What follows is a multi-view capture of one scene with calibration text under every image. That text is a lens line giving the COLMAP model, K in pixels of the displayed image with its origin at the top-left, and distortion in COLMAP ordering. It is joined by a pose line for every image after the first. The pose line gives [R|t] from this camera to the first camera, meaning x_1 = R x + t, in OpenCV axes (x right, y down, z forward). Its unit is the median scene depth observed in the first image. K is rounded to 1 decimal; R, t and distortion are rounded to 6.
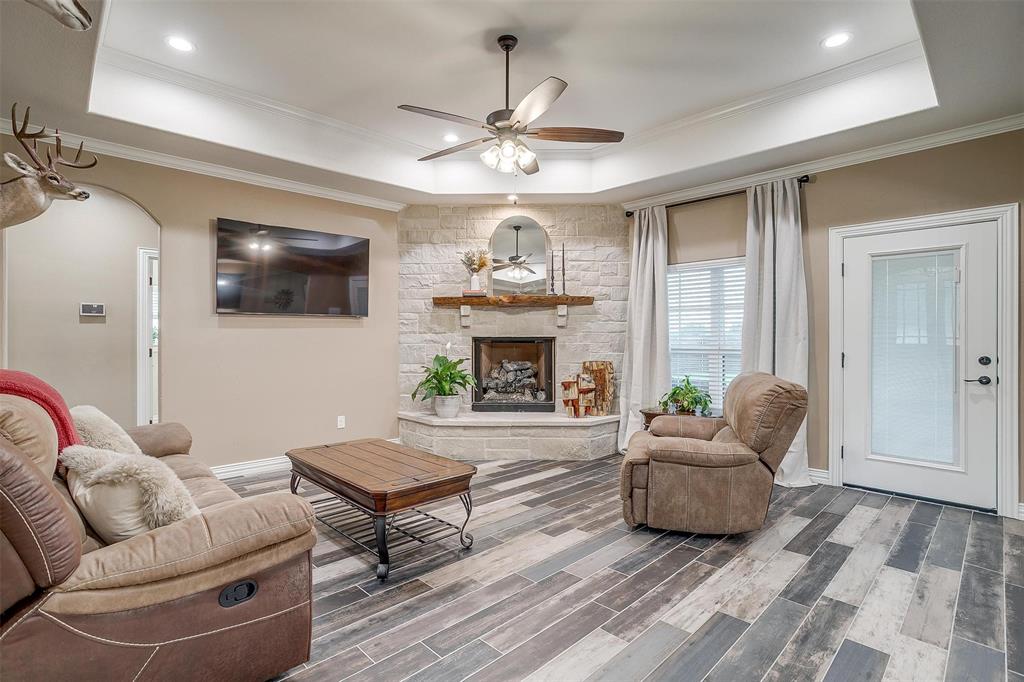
lens RADIAL K [[494.8, 0, 513.7], [0, 494.8, 339.9], [0, 0, 1]] dist [-0.047083, 0.021512]
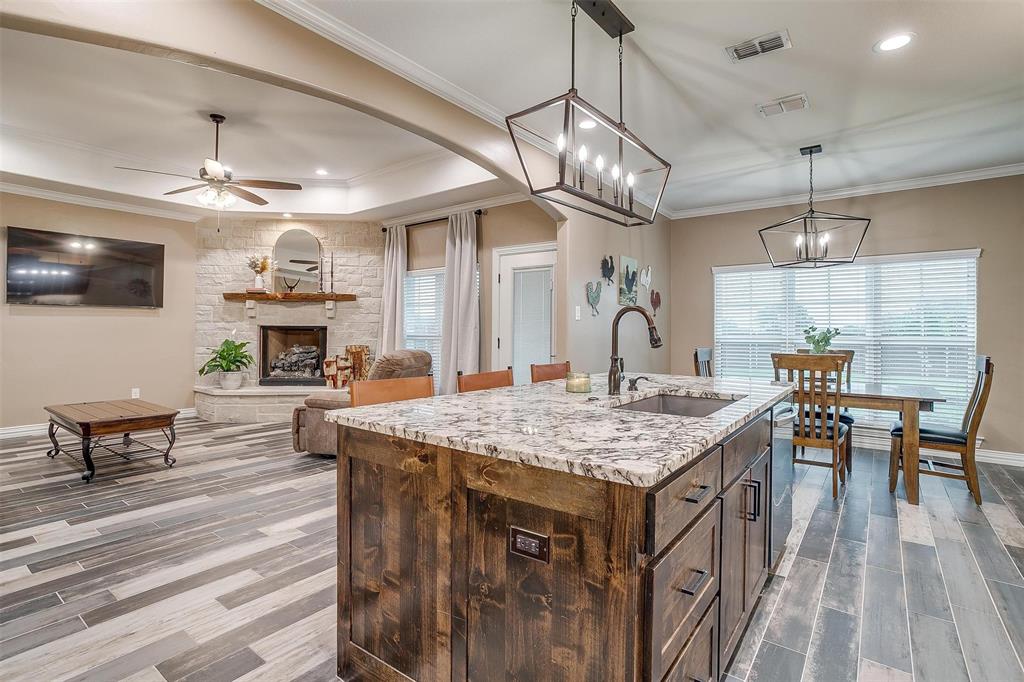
lens RADIAL K [[494.8, 0, 498.4], [0, 494.8, 328.3], [0, 0, 1]] dist [-0.047083, 0.021512]
pose [[0.992201, 0.010410, 0.124211, 0.372610], [-0.008733, 0.999863, -0.014039, 0.014230], [-0.124340, 0.012845, 0.992157, -0.303134]]
